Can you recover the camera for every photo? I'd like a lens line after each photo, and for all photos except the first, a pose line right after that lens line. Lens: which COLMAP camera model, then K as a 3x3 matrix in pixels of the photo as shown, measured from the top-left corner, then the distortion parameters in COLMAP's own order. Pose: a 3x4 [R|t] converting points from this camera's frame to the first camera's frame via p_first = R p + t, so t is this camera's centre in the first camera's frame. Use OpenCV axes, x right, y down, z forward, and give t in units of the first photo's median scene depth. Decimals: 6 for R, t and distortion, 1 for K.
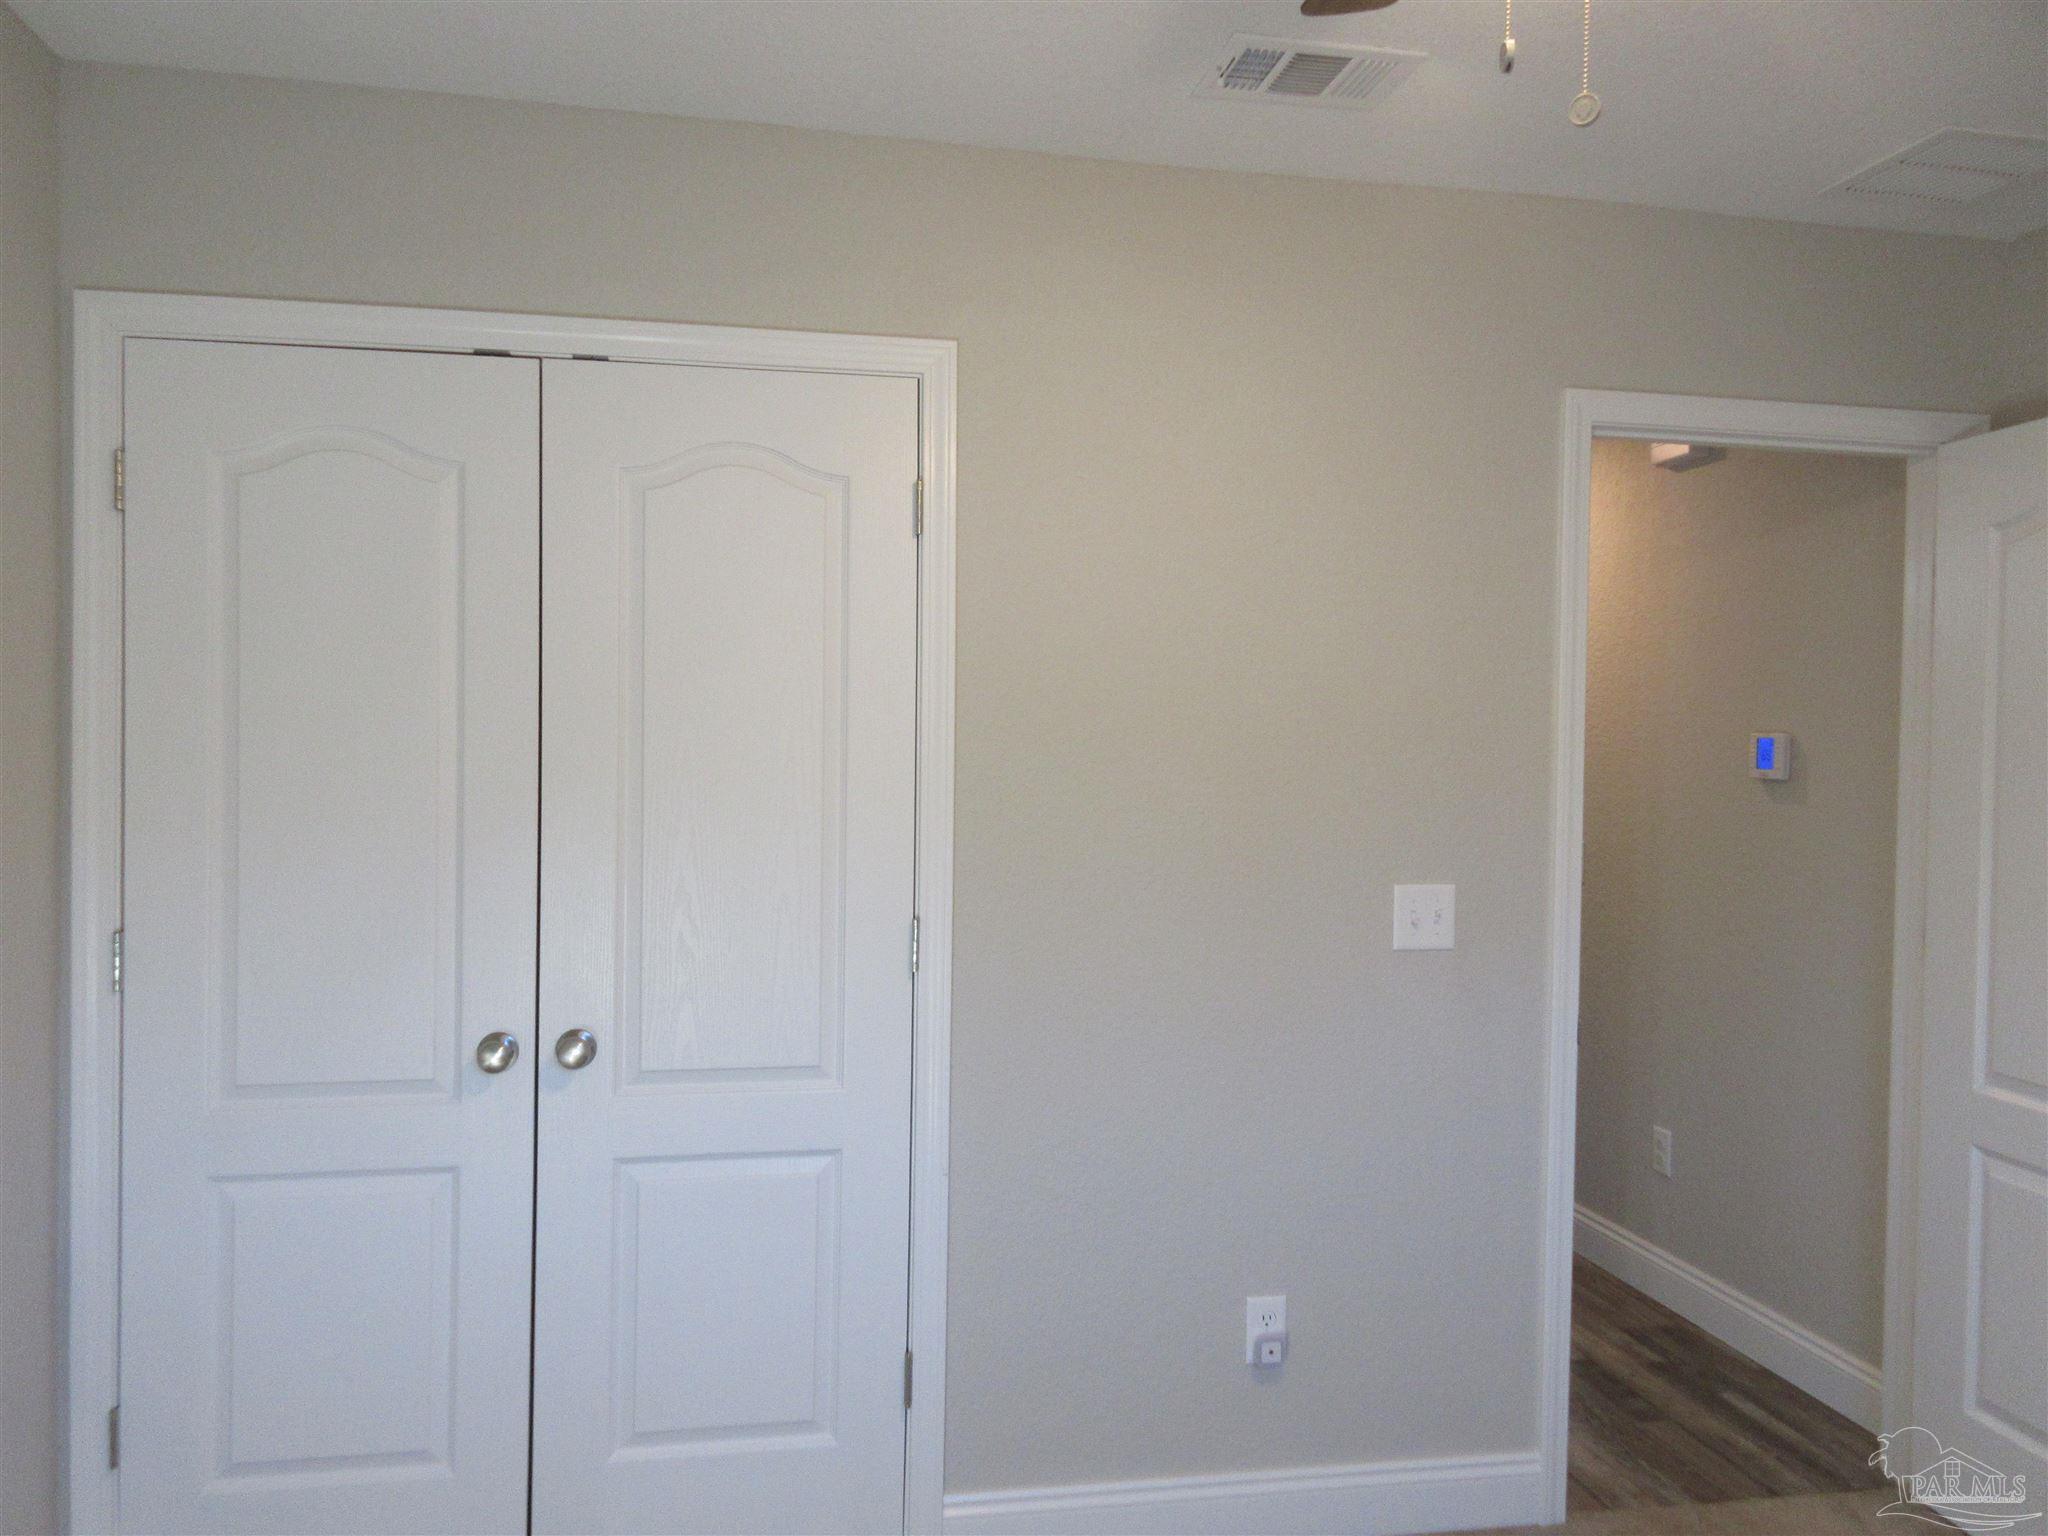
lens RADIAL K [[1575.7, 0, 1024.0], [0, 1575.7, 768.0], [0, 0, 1]] dist [0.030864, -0.006015]
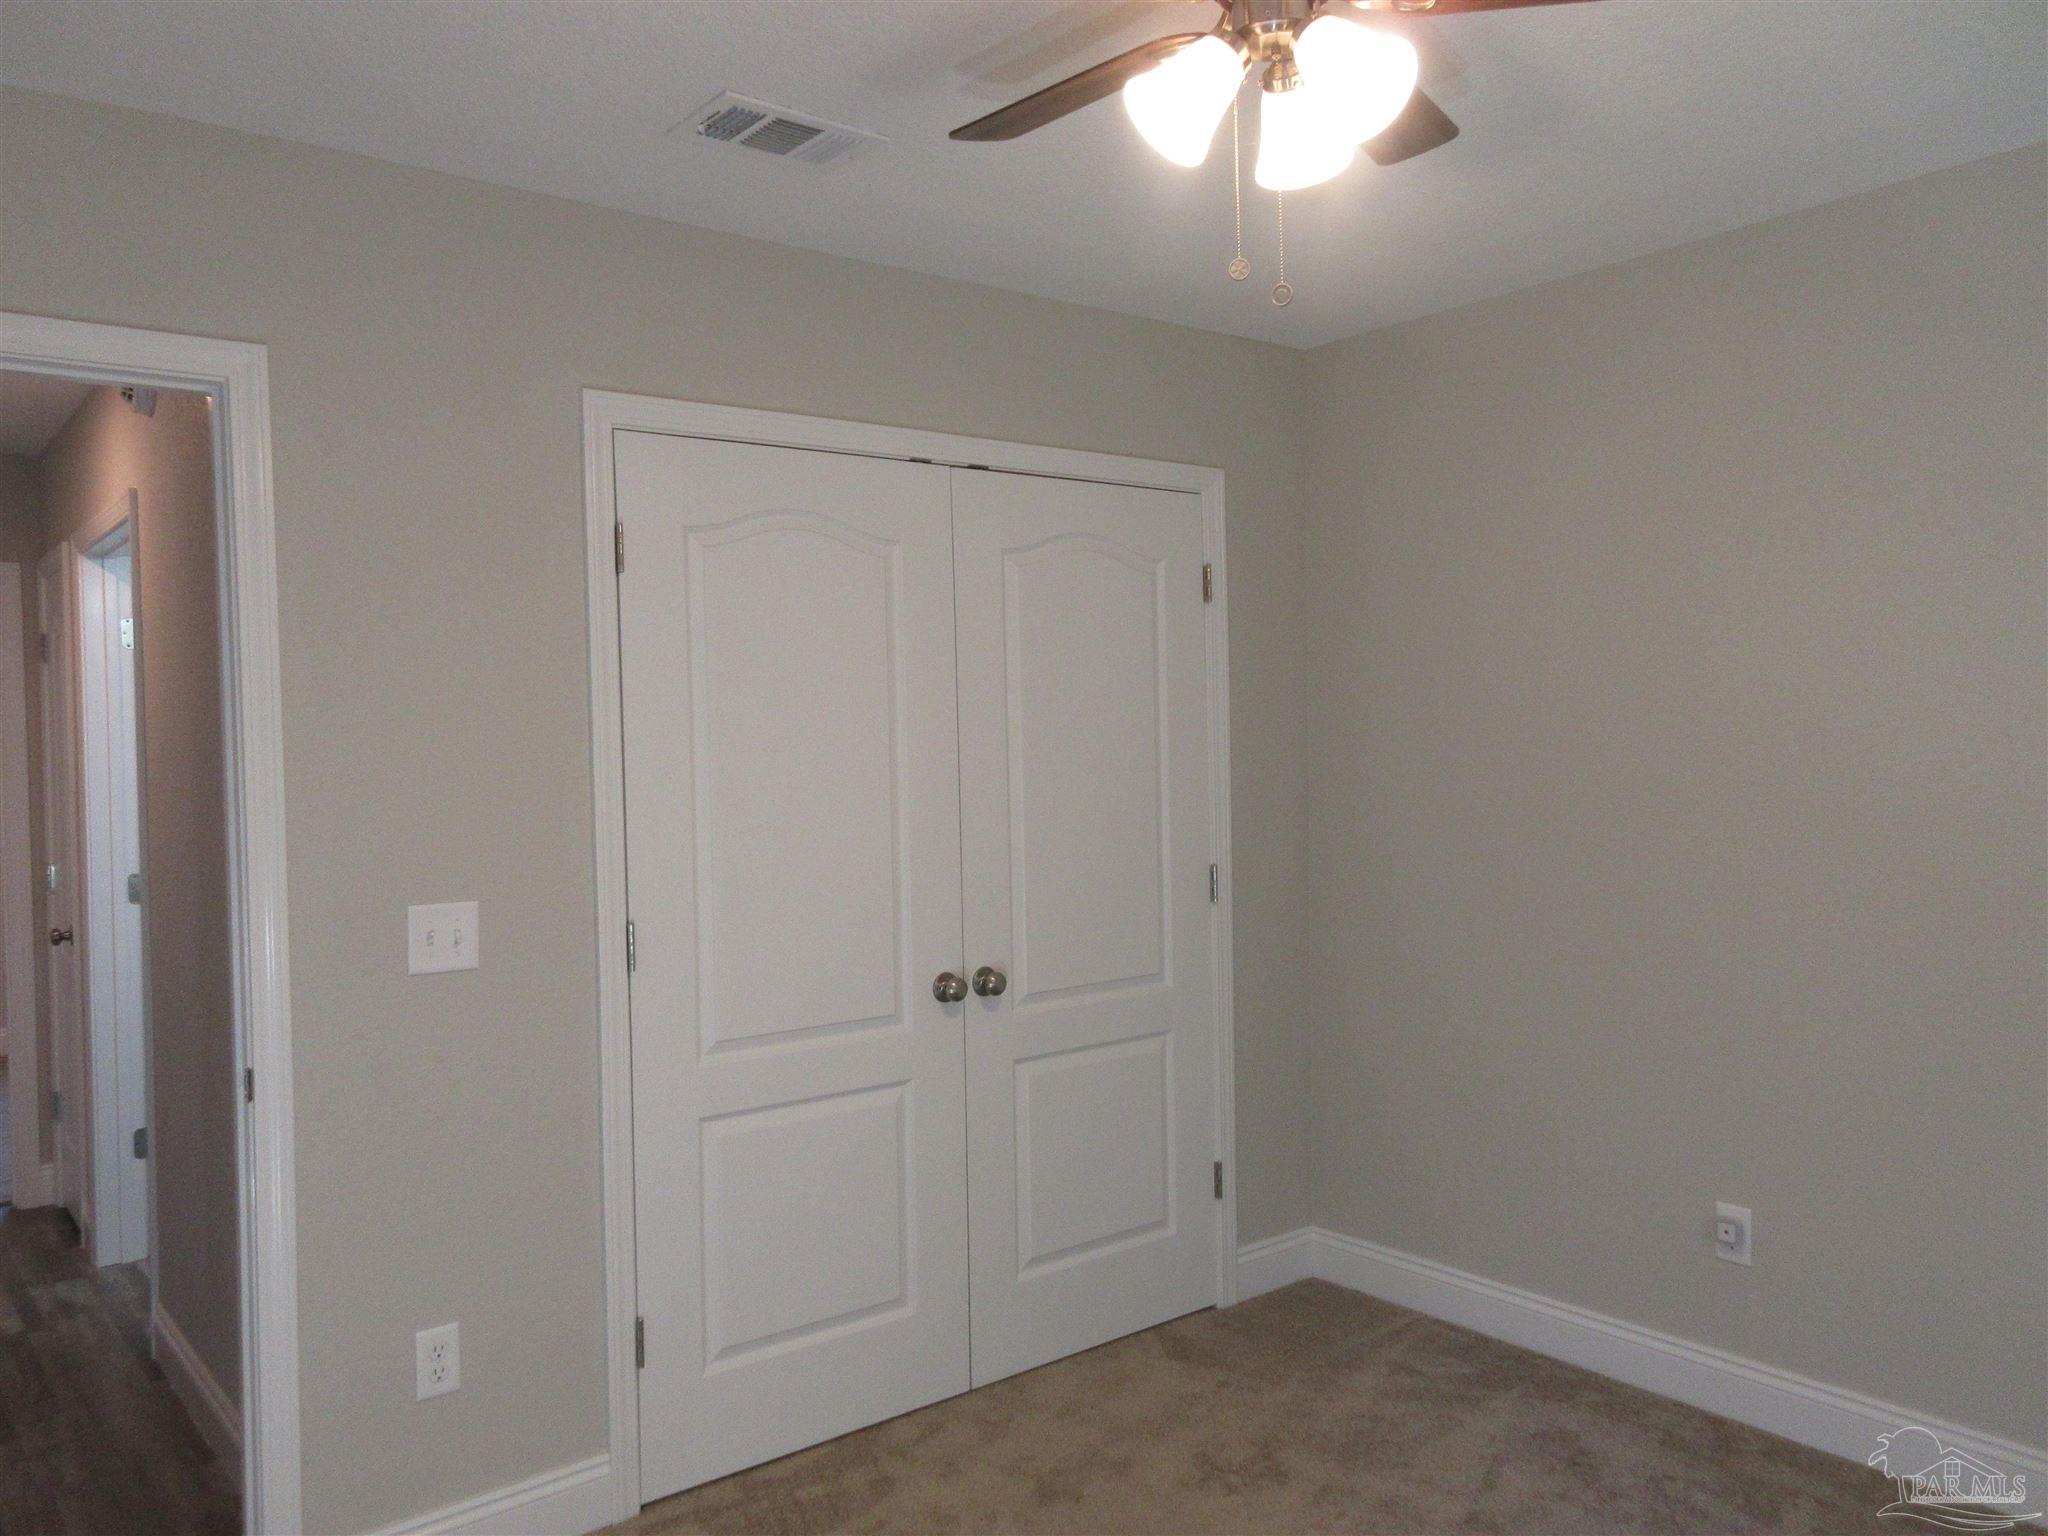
lens RADIAL K [[1575.7, 0, 1024.0], [0, 1575.7, 768.0], [0, 0, 1]] dist [0.030864, -0.006015]
pose [[0.885992, -0.037159, 0.462209, -1.536110], [0.037693, 0.999257, 0.008081, -0.024177], [-0.462165, 0.010262, 0.886734, -0.362760]]
